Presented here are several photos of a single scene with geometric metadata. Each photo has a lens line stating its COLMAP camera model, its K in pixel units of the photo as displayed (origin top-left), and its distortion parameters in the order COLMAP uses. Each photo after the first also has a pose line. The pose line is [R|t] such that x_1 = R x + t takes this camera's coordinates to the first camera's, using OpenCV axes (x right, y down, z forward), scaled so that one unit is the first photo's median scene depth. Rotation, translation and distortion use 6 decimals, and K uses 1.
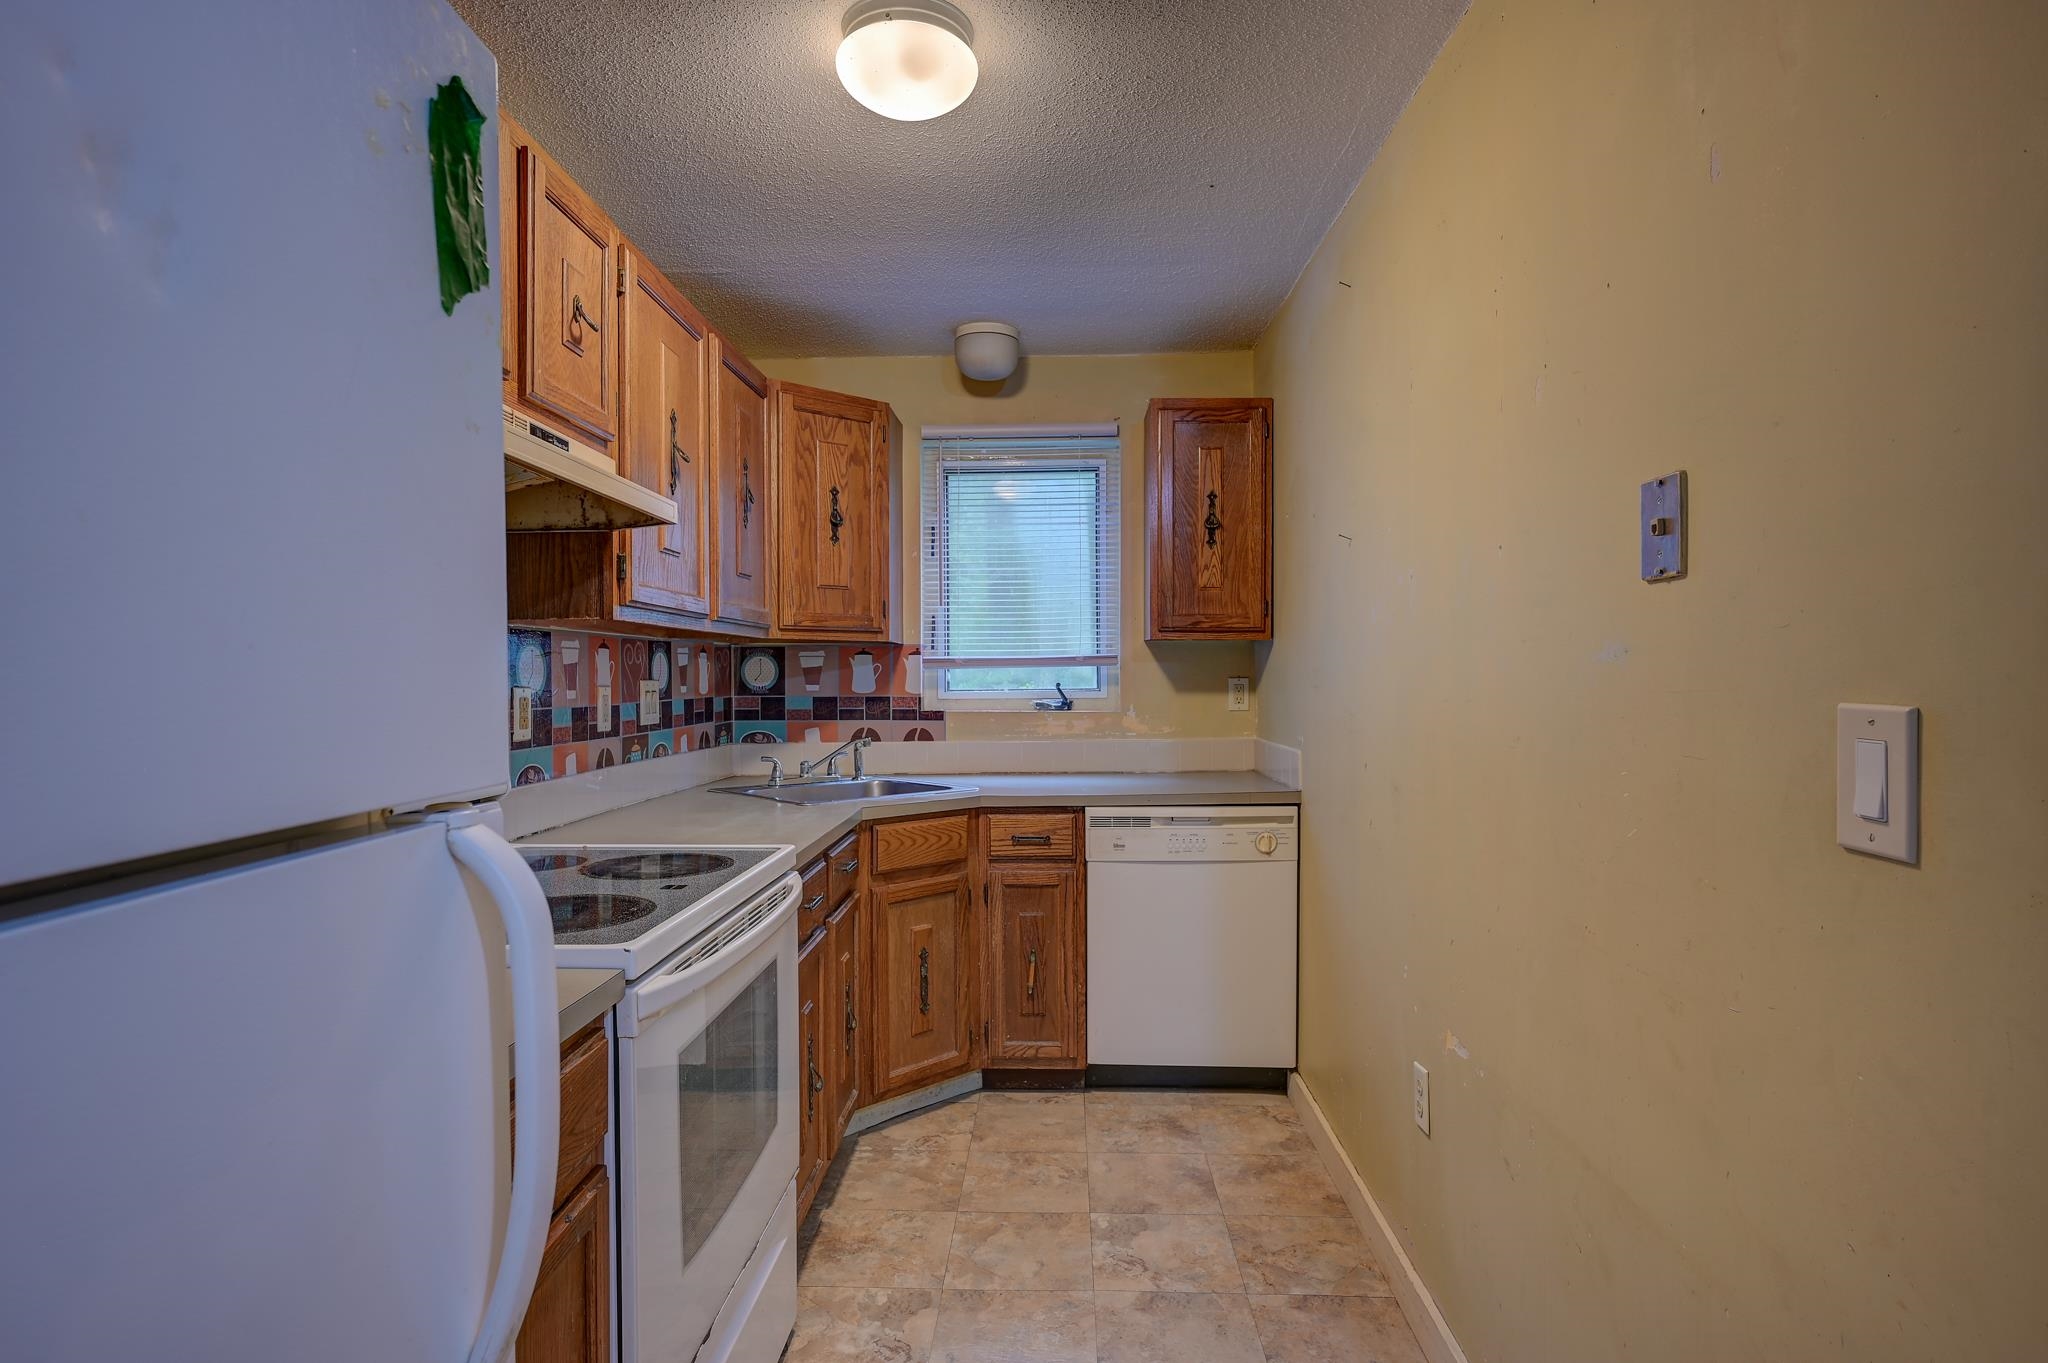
lens RADIAL K [[1077.6, 0, 1048.1], [0, 1077.6, 669.7], [0, 0, 1]] dist [0.000574, 0.000533]
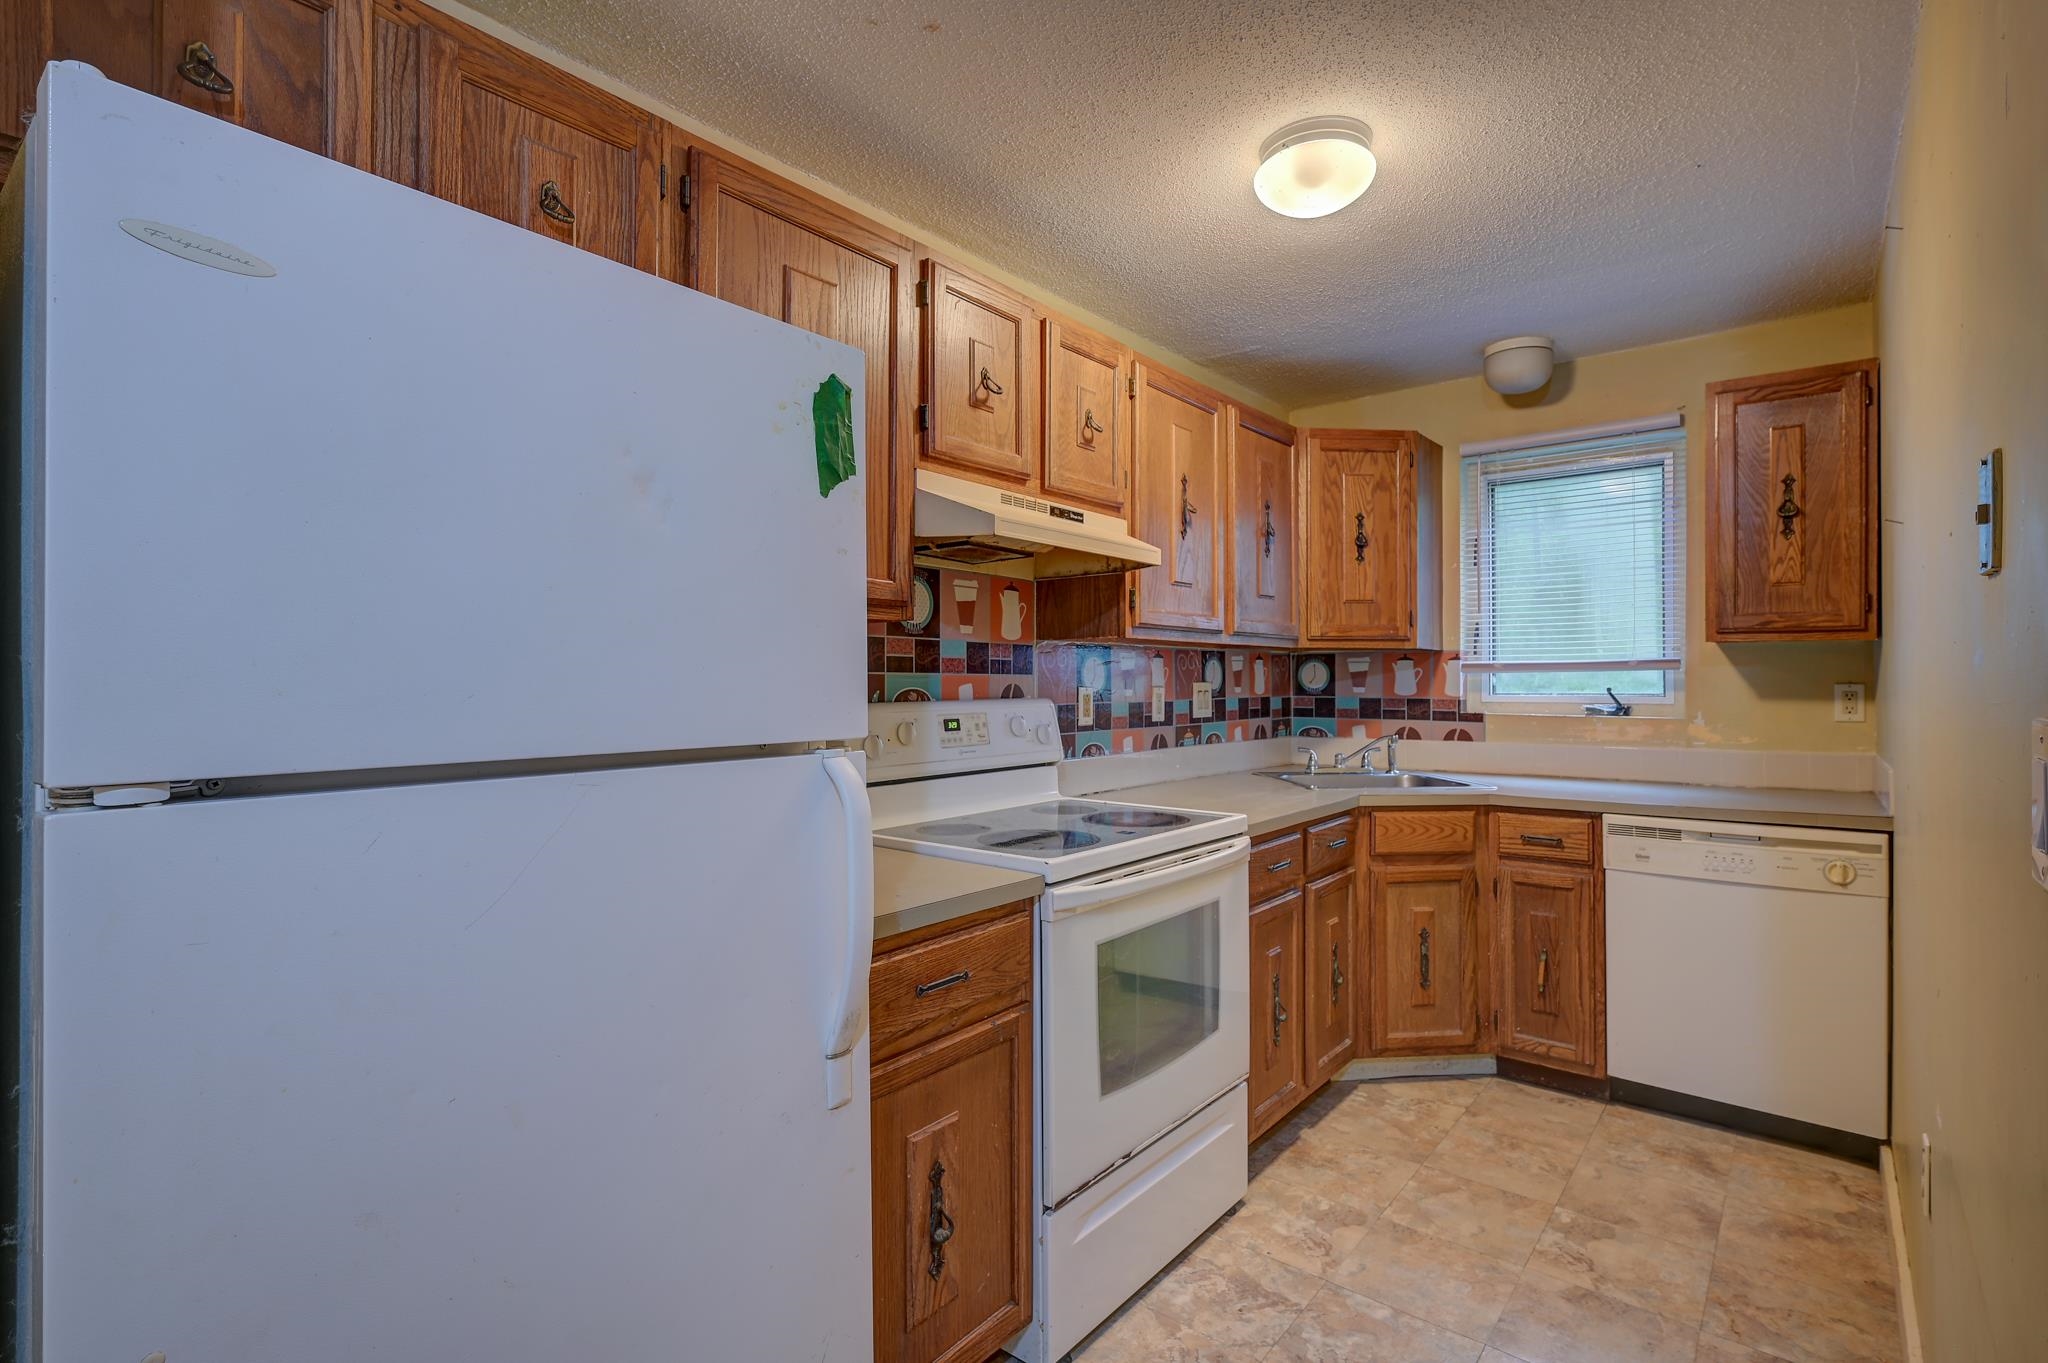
lens RADIAL K [[997.2, 0, 1028.5], [0, 997.2, 668.5], [0, 0, 1]] dist [-0.000505, 0.002692]
pose [[0.788788, -0.002298, -0.614661, 0.180772], [-0.000253, 0.999992, -0.004063, -0.001640], [0.614666, 0.003361, 0.788781, -0.044847]]
